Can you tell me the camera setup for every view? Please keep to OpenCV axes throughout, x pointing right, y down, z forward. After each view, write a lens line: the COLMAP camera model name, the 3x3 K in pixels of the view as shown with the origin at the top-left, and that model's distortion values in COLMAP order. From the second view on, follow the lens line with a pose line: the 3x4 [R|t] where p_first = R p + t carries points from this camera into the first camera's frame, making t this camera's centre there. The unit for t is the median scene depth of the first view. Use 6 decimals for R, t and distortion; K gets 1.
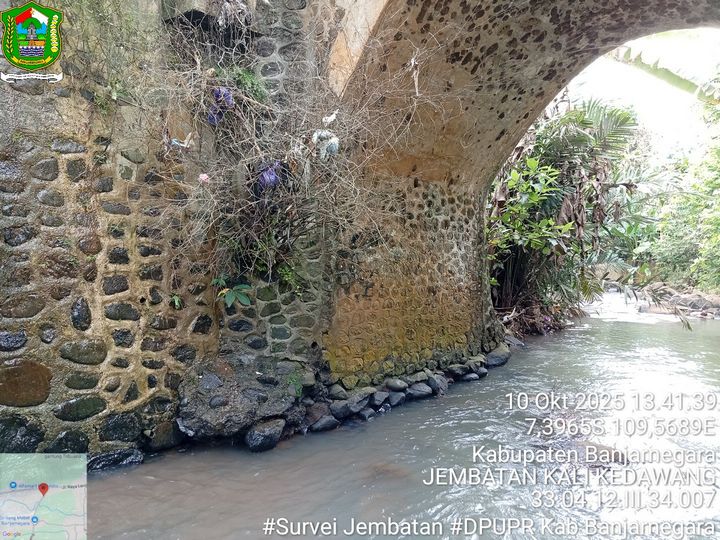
lens RADIAL K [[548.1, 0, 356.5], [0, 548.1, 274.0], [0, 0, 1]] dist [0.069499, -0.140306]
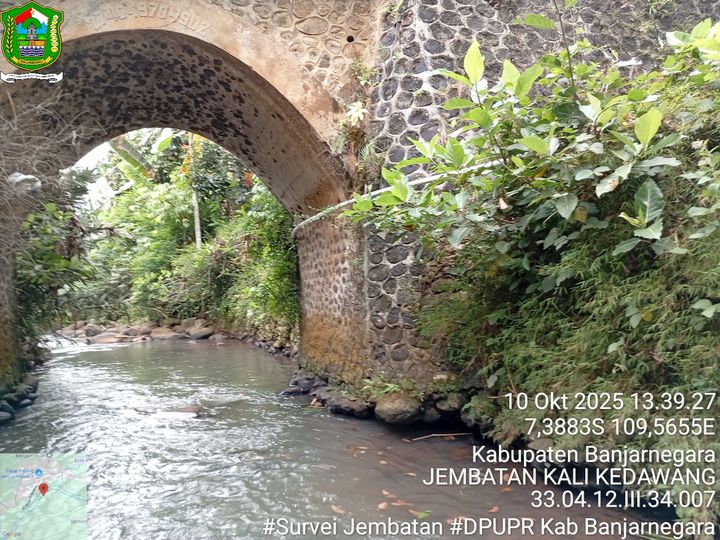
lens RADIAL K [[548.1, 0, 360.7], [0, 548.1, 274.8], [0, 0, 1]] dist [0.069499, -0.140306]
pose [[0.509747, -0.007209, 0.860294, -0.486806], [0.078507, 0.996183, -0.038170, 0.042543], [-0.856735, 0.086996, 0.508367, -0.154763]]
